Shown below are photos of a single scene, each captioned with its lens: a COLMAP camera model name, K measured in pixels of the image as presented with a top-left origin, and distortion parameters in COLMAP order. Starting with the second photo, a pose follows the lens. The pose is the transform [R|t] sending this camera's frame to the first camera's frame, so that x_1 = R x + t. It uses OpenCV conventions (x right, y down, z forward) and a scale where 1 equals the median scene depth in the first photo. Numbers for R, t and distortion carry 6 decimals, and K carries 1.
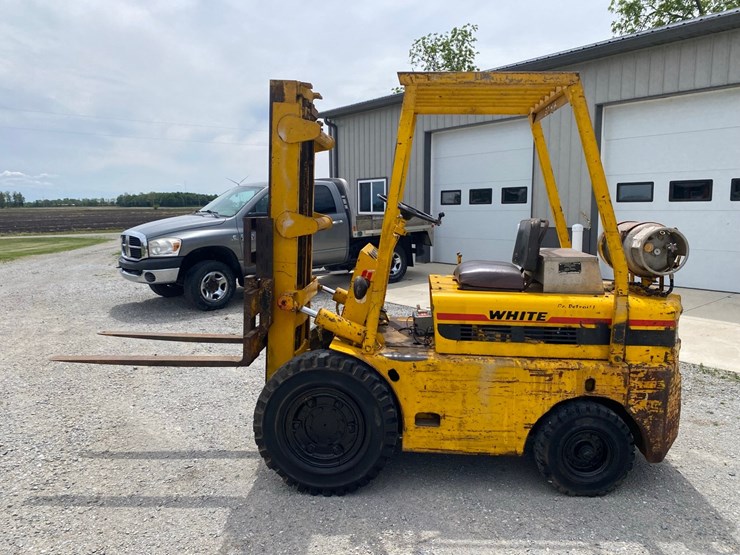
lens RADIAL K [[559.7, 0, 370.0], [0, 559.7, 277.5], [0, 0, 1]] dist [0.077806, -0.126247]
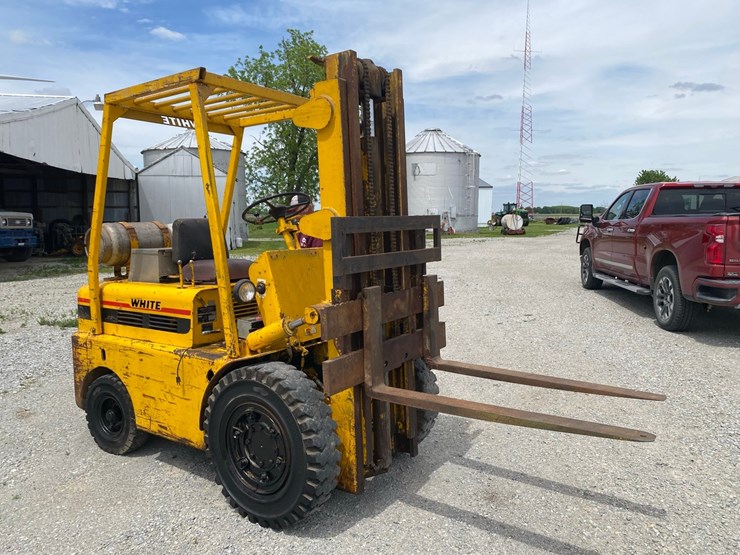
lens RADIAL K [[559.2, 0, 376.3], [0, 559.2, 274.1], [0, 0, 1]] dist [0.050676, -0.059730]
pose [[-0.857472, -0.045589, 0.512508, -0.675698], [0.071732, 0.975748, 0.206808, -0.227126], [-0.509507, 0.214095, -0.833406, 1.984073]]
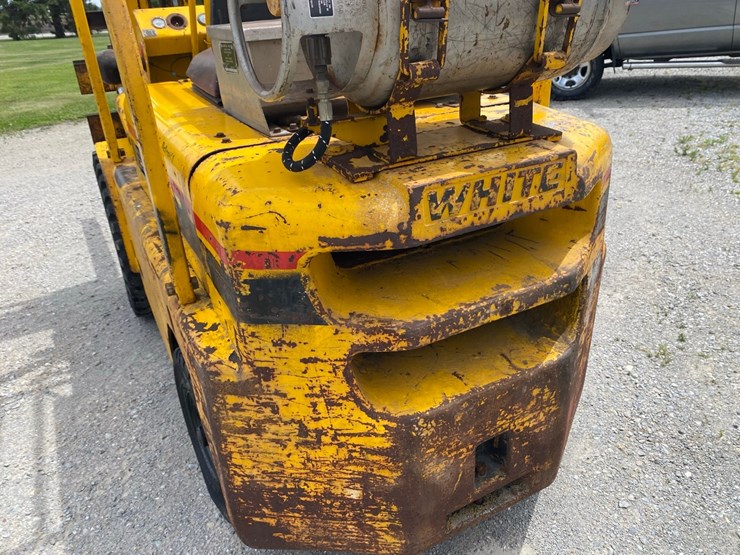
lens RADIAL K [[552.3, 0, 367.7], [0, 552.3, 273.2], [0, 0, 1]] dist [0.084341, -0.076073]
pose [[0.524275, 0.357203, -0.773008, 0.813273], [-0.058287, 0.920691, 0.385915, -0.036035], [0.849552, -0.157269, 0.503516, 0.893960]]
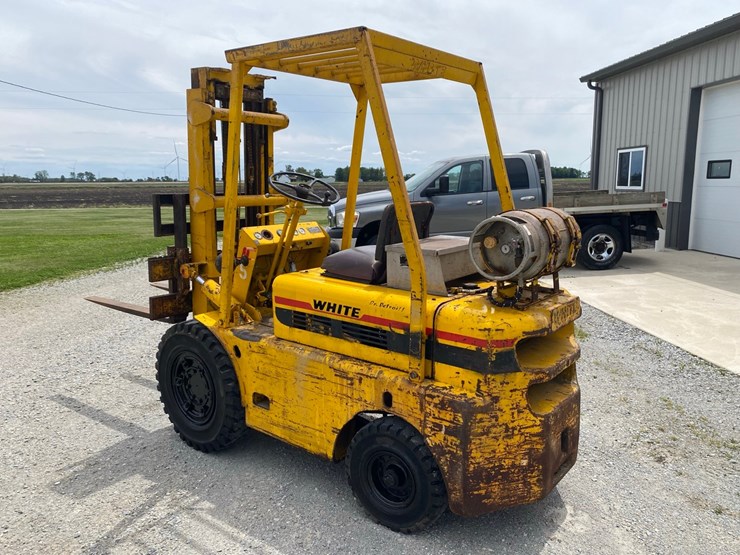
lens RADIAL K [[559.2, 0, 376.3], [0, 559.2, 274.1], [0, 0, 1]] dist [0.050676, -0.059730]
pose [[0.831070, 0.093253, -0.548294, 0.803287], [-0.070445, 0.995553, 0.062545, -0.047538], [0.551688, -0.013354, 0.833944, 0.288807]]
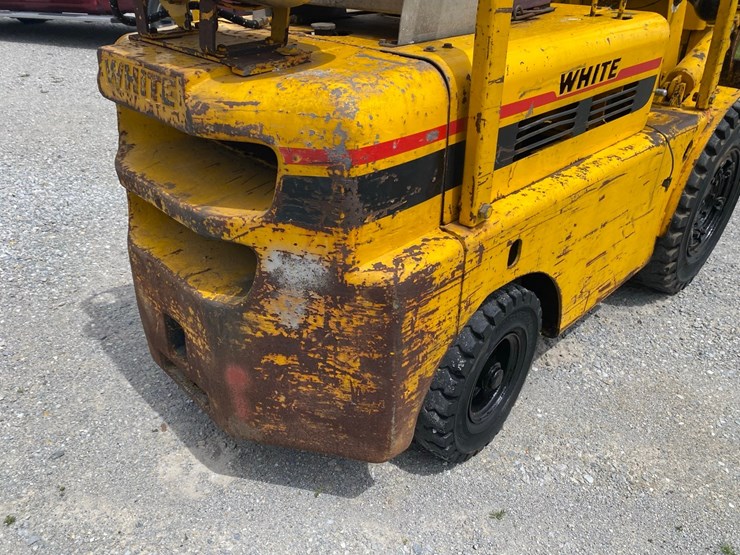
lens RADIAL K [[552.3, 0, 367.7], [0, 552.3, 273.2], [0, 0, 1]] dist [0.084341, -0.076073]
pose [[-0.671752, 0.361961, -0.646324, 0.766314], [-0.108251, 0.815163, 0.569026, -0.081756], [0.732824, 0.452209, -0.508405, 1.474175]]
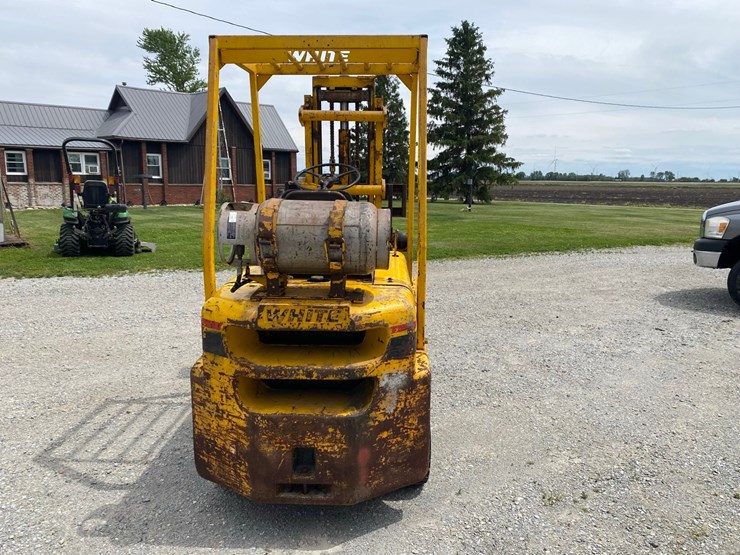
lens RADIAL K [[559.7, 0, 370.0], [0, 559.7, 277.5], [0, 0, 1]] dist [0.077806, -0.126247]
pose [[0.044668, 0.181925, -0.982297, 1.304727], [-0.137769, 0.975006, 0.174310, -0.149549], [0.989457, 0.127544, 0.068616, 1.156835]]
